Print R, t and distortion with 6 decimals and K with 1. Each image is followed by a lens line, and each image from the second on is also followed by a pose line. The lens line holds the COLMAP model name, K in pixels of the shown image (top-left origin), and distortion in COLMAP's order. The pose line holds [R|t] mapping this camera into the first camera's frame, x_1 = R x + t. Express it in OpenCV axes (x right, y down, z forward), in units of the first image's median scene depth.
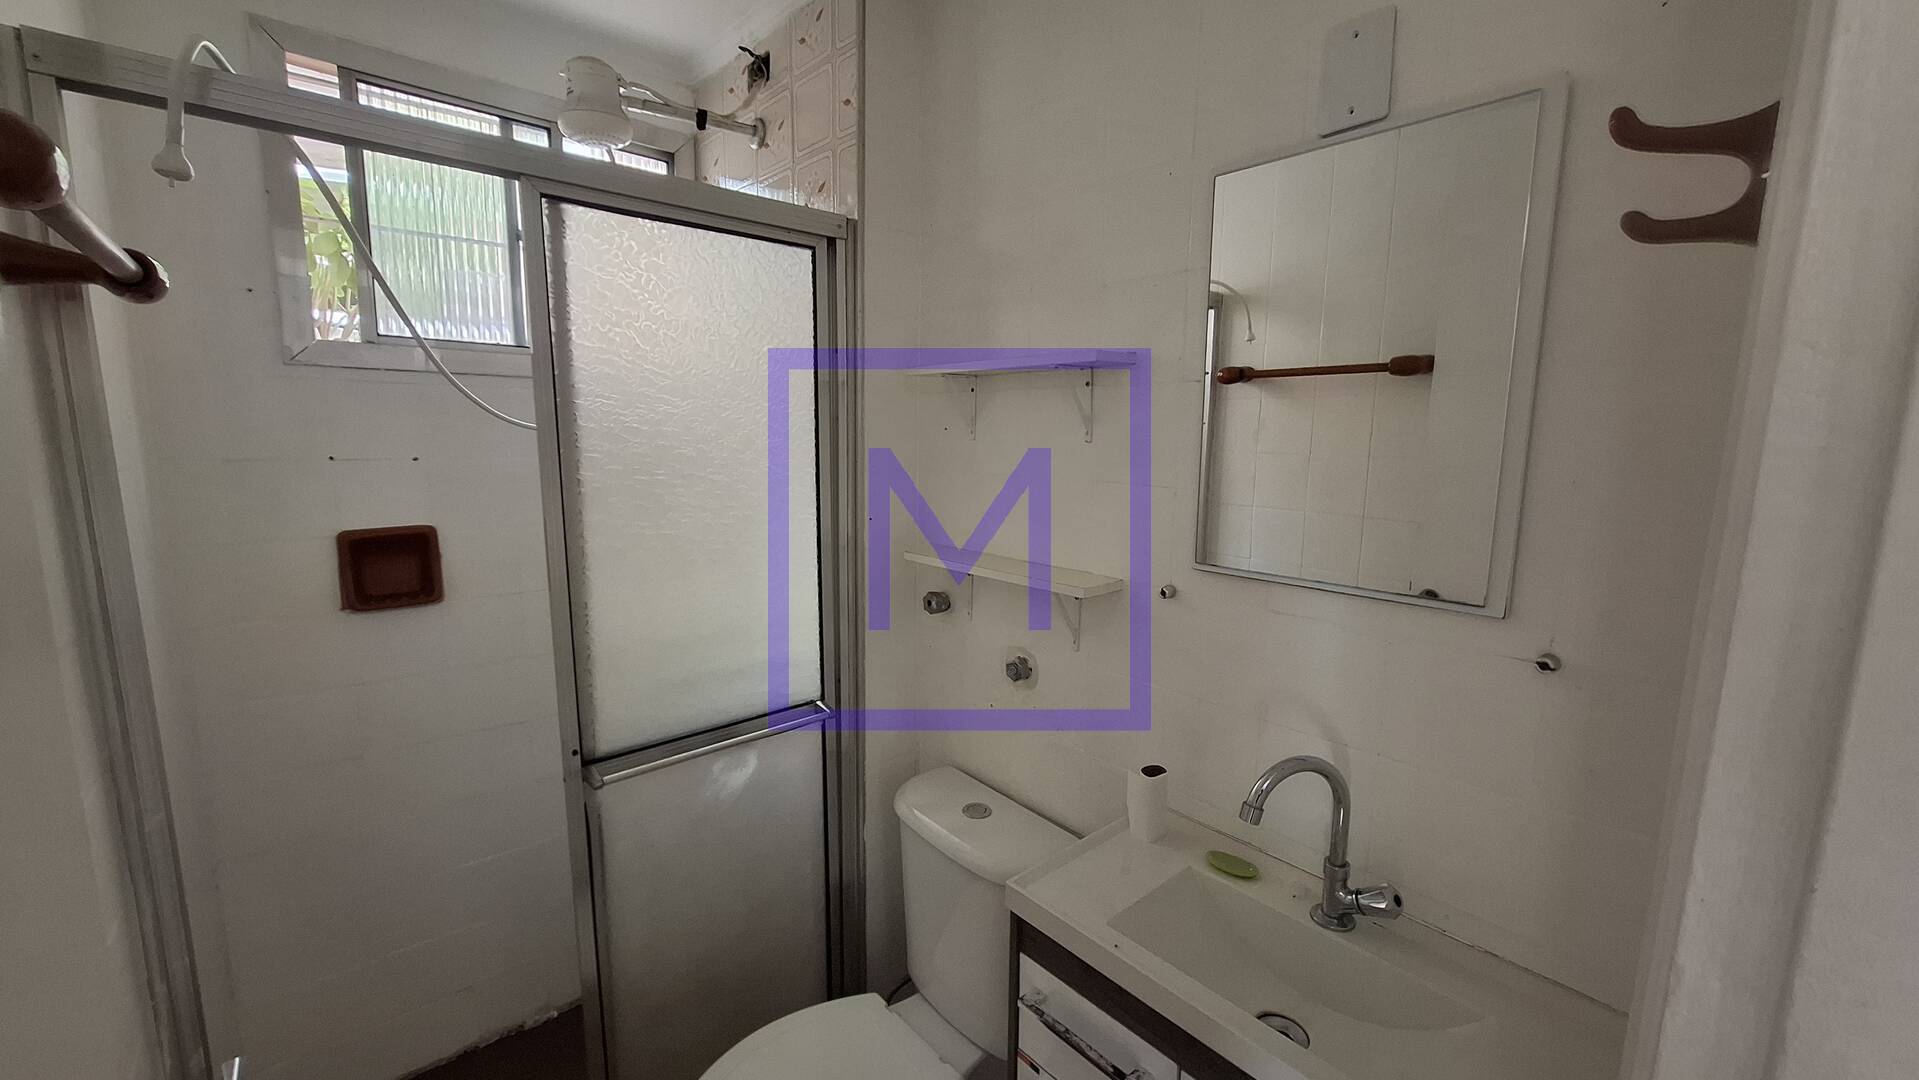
lens RADIAL K [[768.1, 0, 965.9], [0, 768.1, 542.4], [0, 0, 1]] dist [-0.003118, 0.002050]
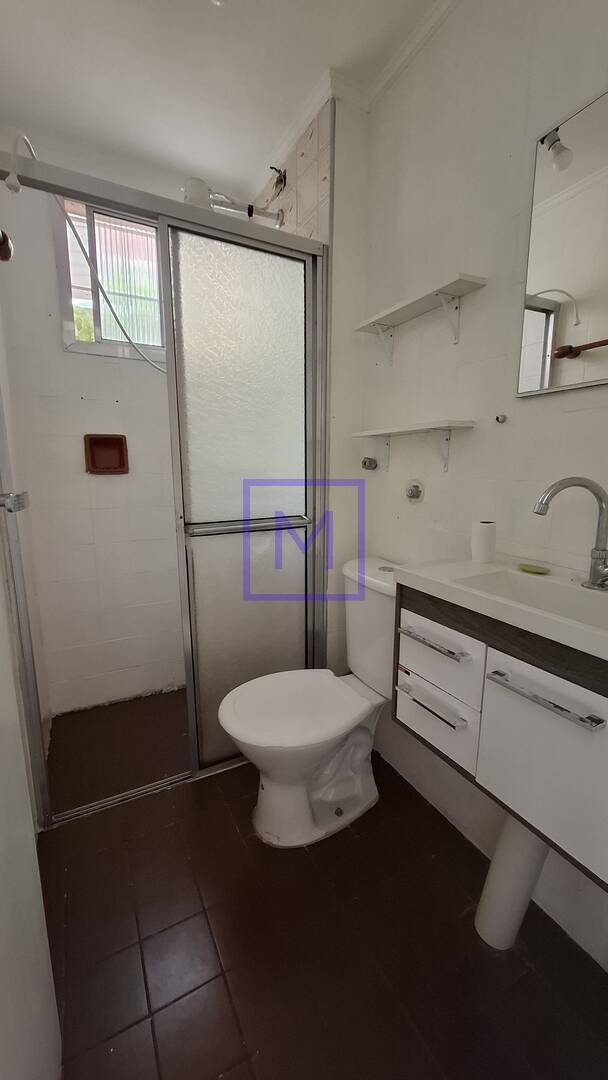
lens RADIAL K [[432.3, 0, 301.3], [0, 432.3, 541.0], [0, 0, 1]] dist [-0.003118, 0.002050]
pose [[0.971526, 0.027329, -0.235351, 0.053898], [-0.021234, 0.999371, 0.028396, 0.247983], [0.235979, -0.022590, 0.971495, -0.023942]]
